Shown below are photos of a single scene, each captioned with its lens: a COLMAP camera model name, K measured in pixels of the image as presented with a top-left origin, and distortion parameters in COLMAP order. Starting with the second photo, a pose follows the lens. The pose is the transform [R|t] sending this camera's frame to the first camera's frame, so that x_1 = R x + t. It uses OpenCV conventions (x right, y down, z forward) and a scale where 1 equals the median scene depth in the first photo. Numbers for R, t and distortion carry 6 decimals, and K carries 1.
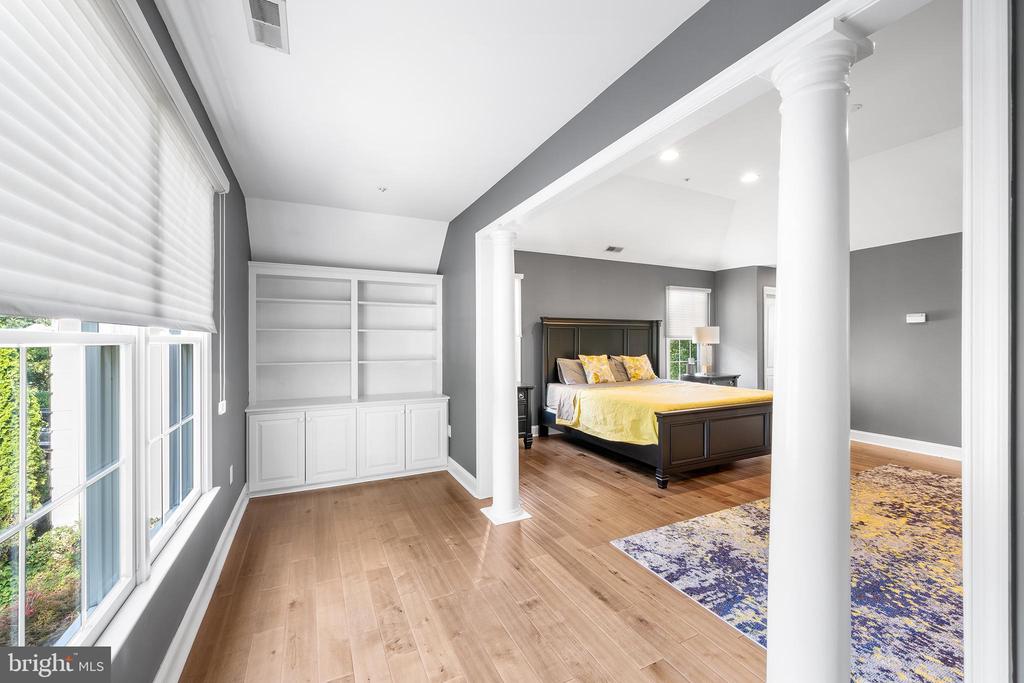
lens RADIAL K [[409.8, 0, 515.9], [0, 409.8, 340.5], [0, 0, 1]] dist [-0.002009, -0.000132]
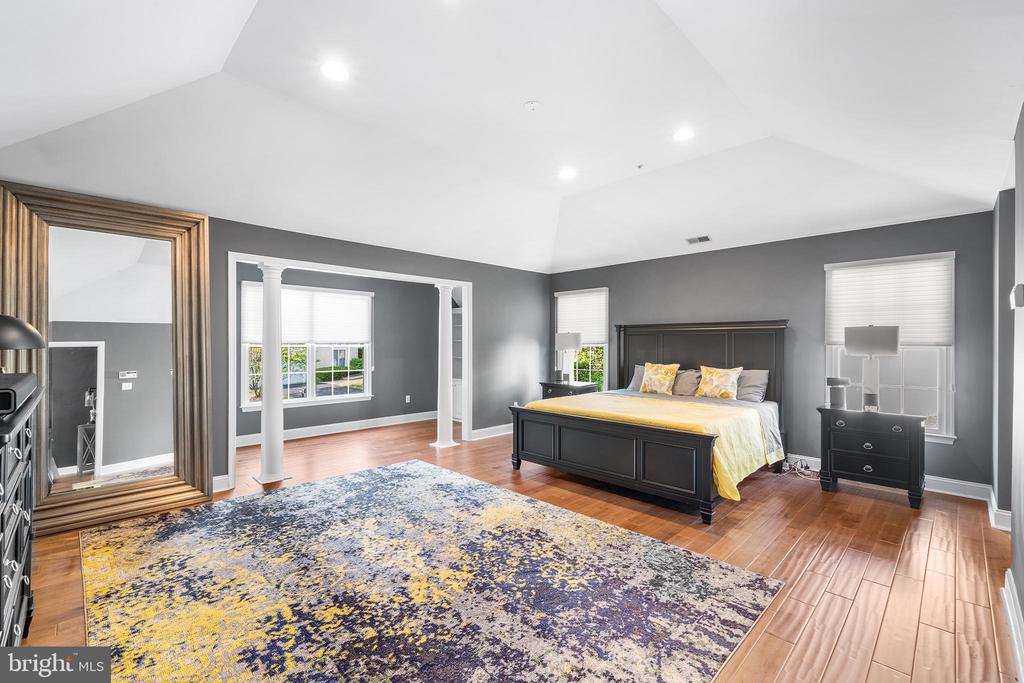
lens RADIAL K [[443.7, 0, 513.8], [0, 443.7, 344.4], [0, 0, 1]] dist [-0.000664, -0.000012]
pose [[0.316264, -0.000218, -0.948671, 2.015115], [-0.000035, 1.000000, -0.000242, -0.014235], [0.948671, 0.000109, 0.316264, 0.716050]]
